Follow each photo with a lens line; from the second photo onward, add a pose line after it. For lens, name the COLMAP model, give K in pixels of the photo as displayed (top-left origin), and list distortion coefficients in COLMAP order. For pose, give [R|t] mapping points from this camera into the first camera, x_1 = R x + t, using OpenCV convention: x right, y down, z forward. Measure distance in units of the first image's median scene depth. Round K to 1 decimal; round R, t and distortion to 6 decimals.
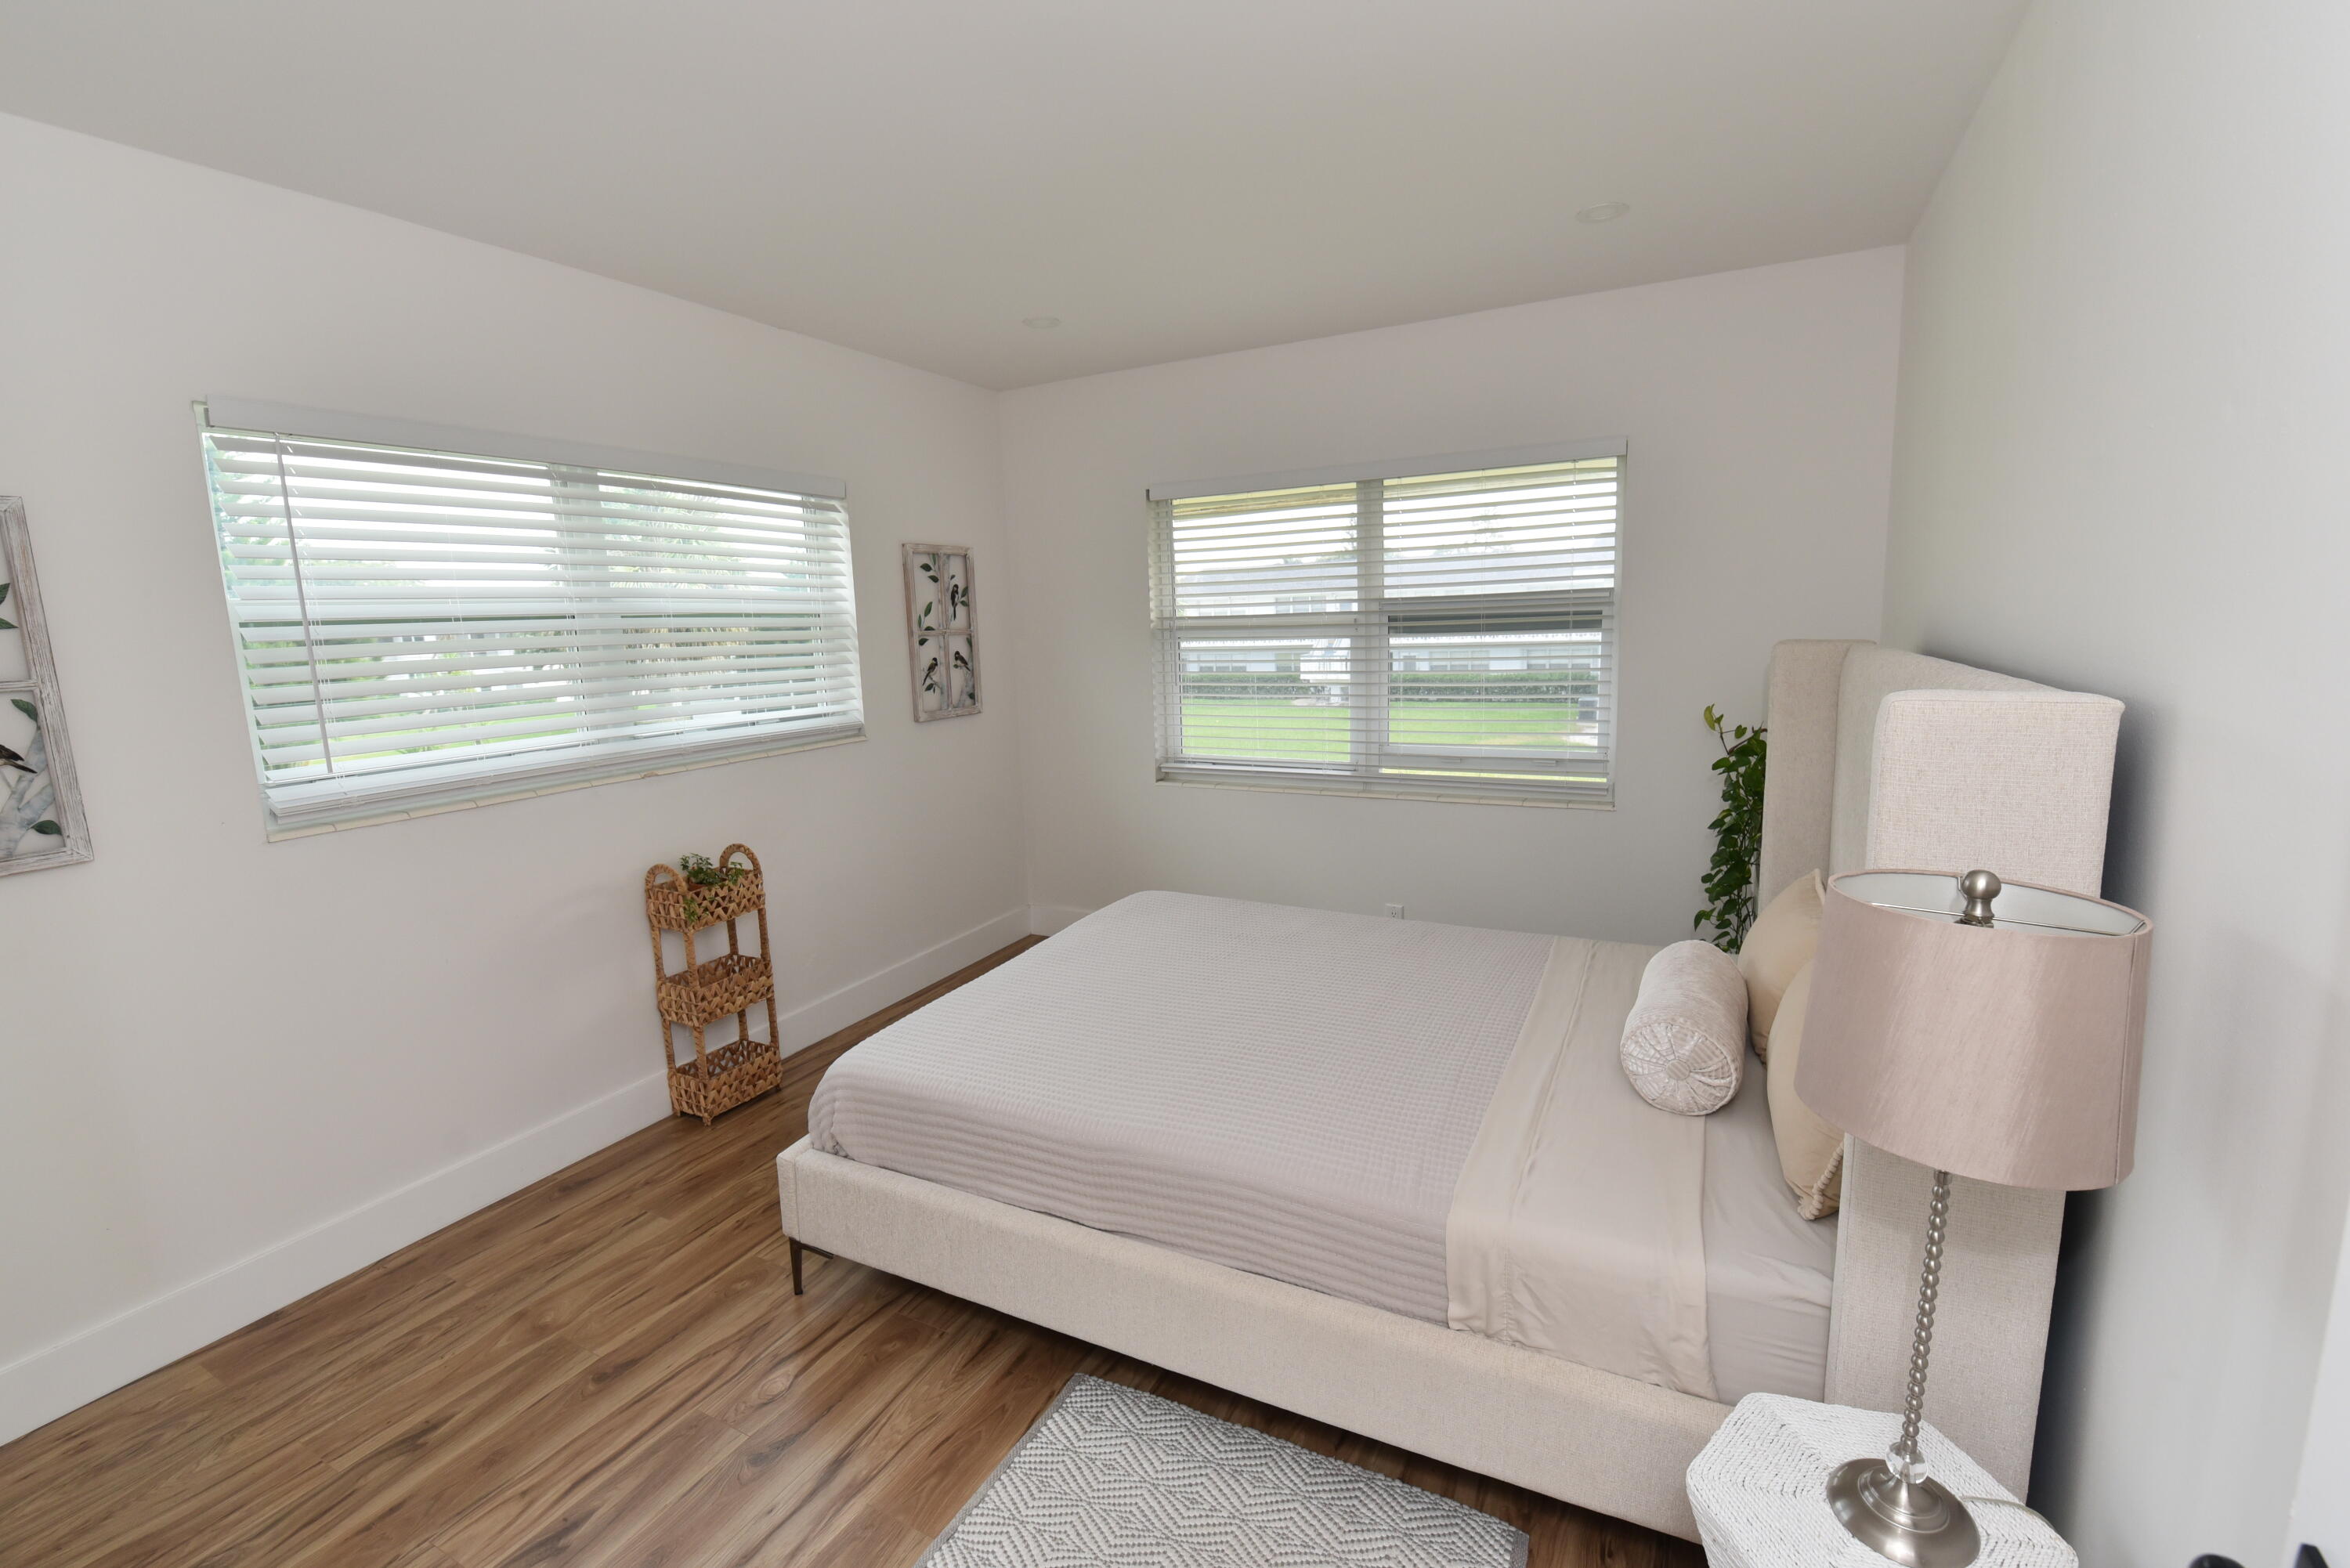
lens RADIAL K [[1013.5, 0, 1170.9], [0, 1013.5, 775.9], [0, 0, 1]] dist [-0.009135, -0.006743]
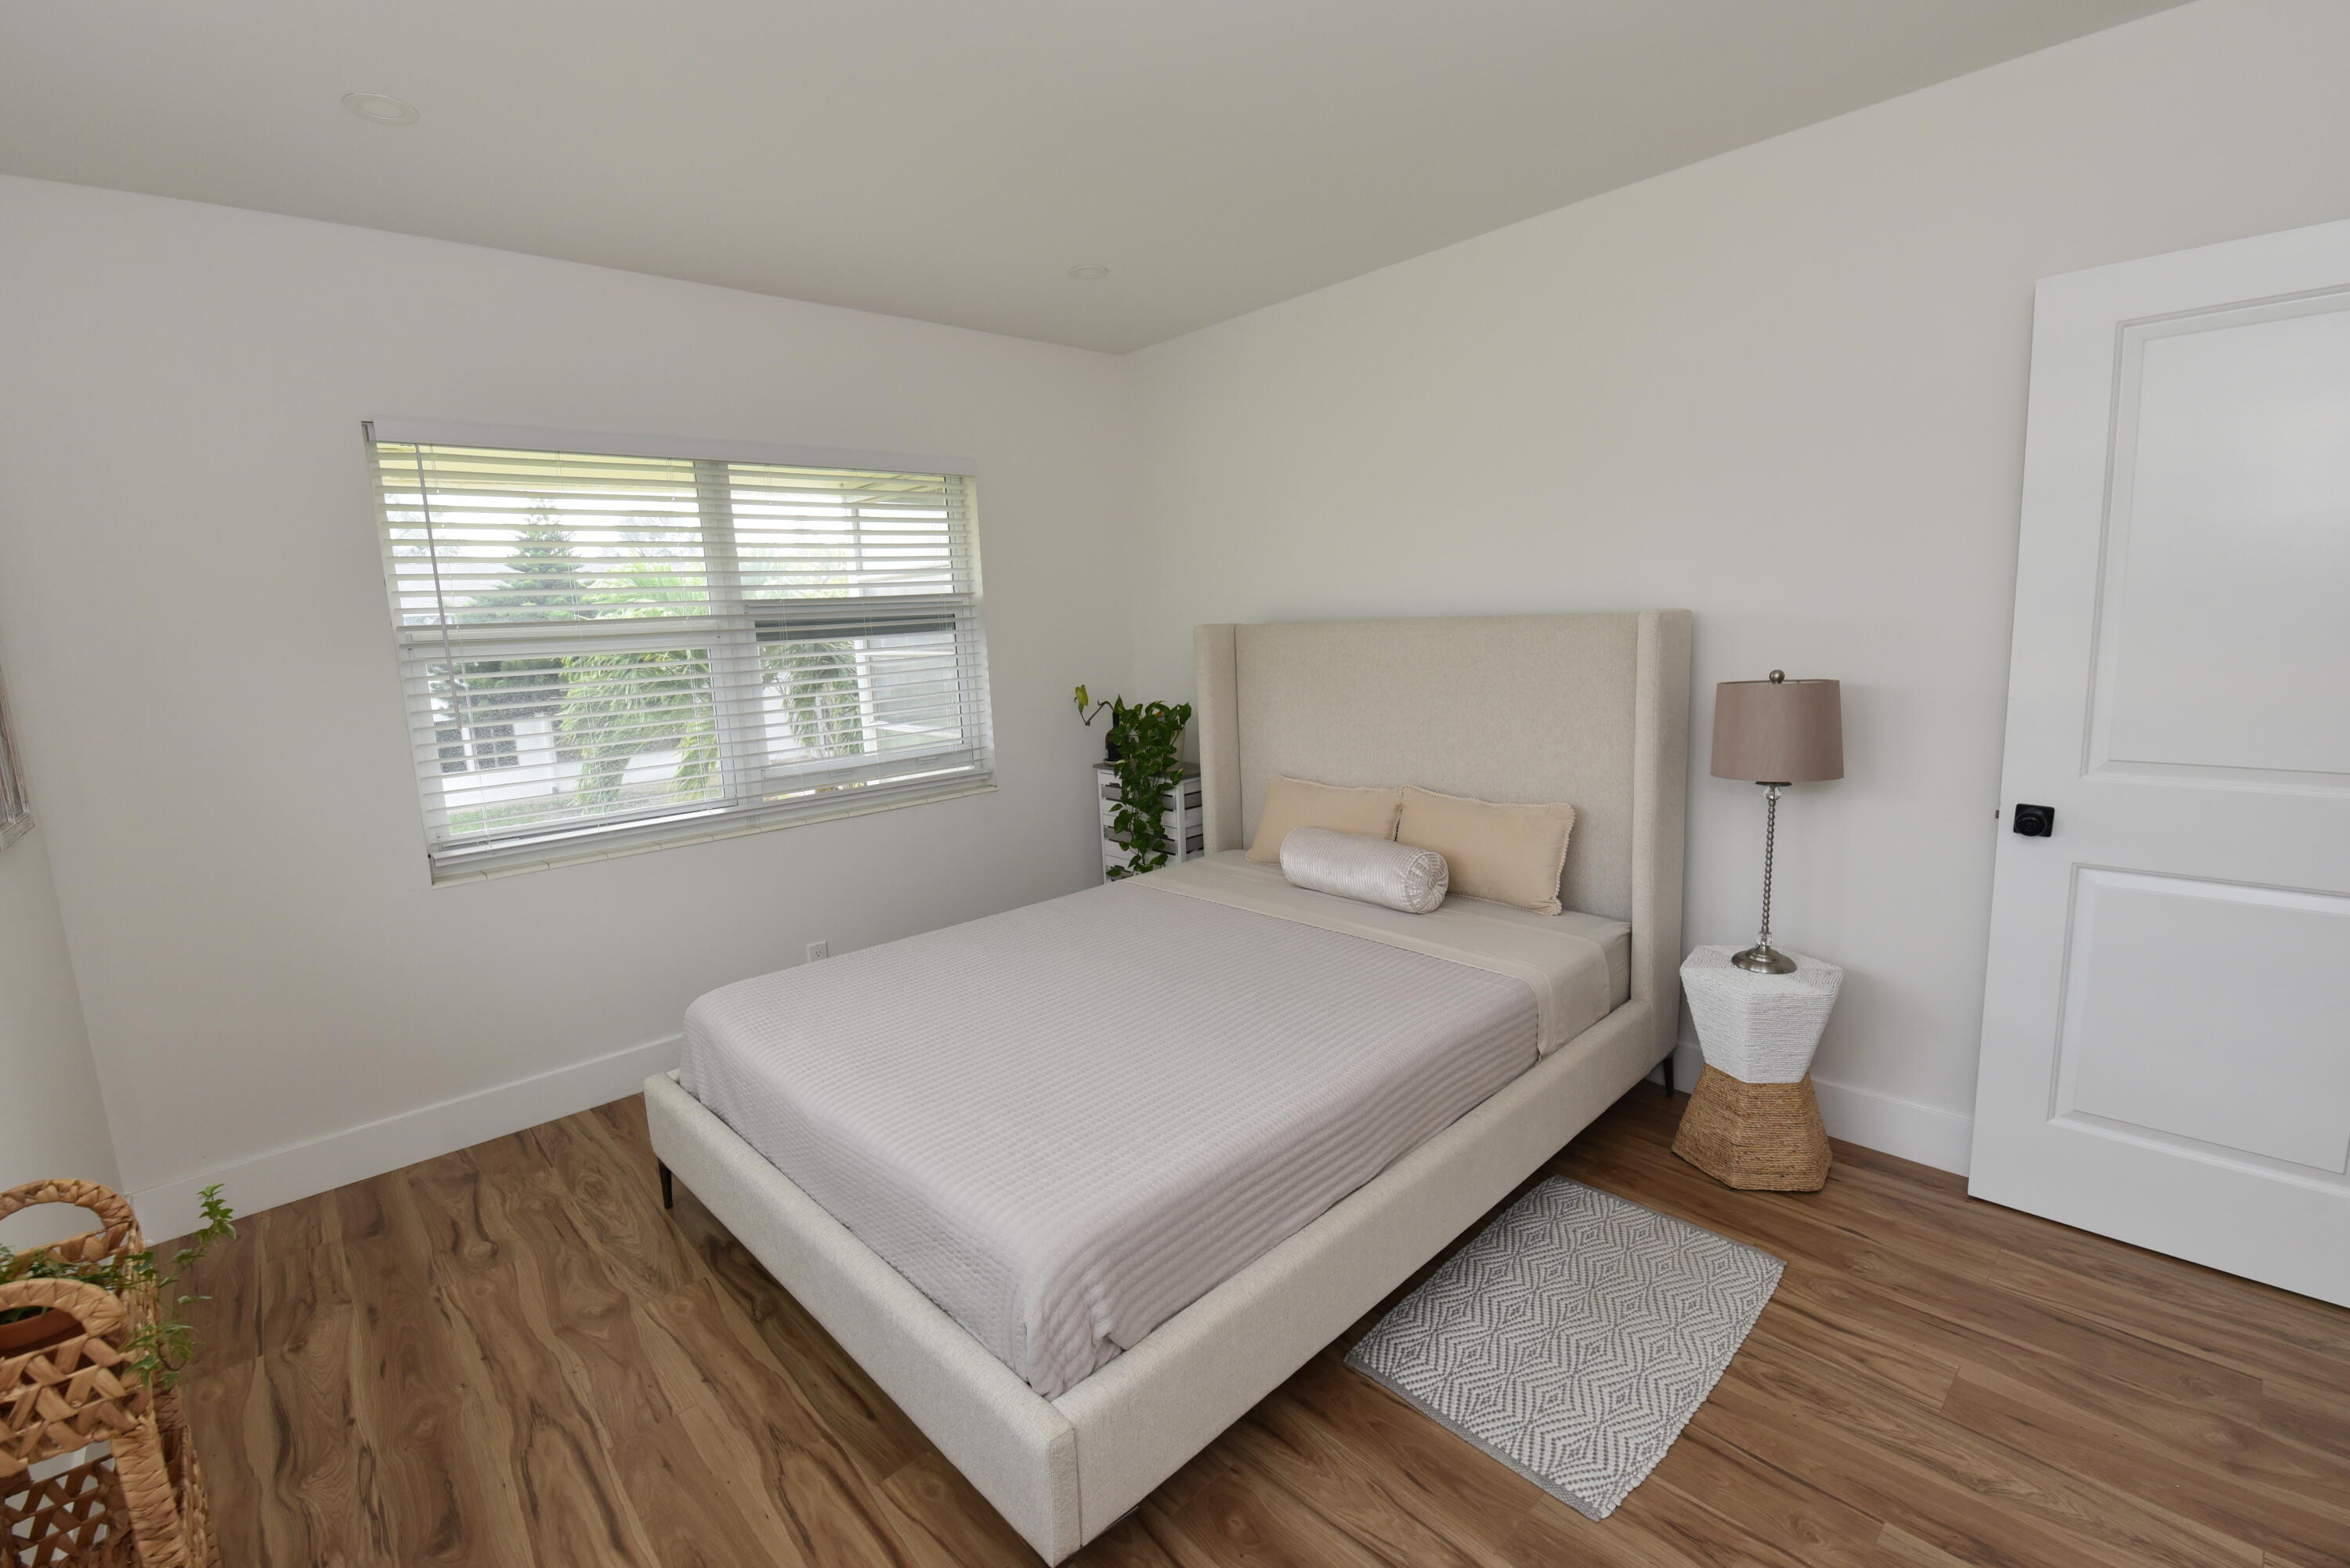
lens RADIAL K [[1013.5, 0, 1187.8], [0, 1013.5, 781.5], [0, 0, 1]] dist [-0.009135, -0.006743]
pose [[0.328456, -0.135492, 0.934751, -0.526473], [0.181146, 0.980323, 0.078446, -0.025005], [-0.926986, 0.143560, 0.346537, 0.399233]]
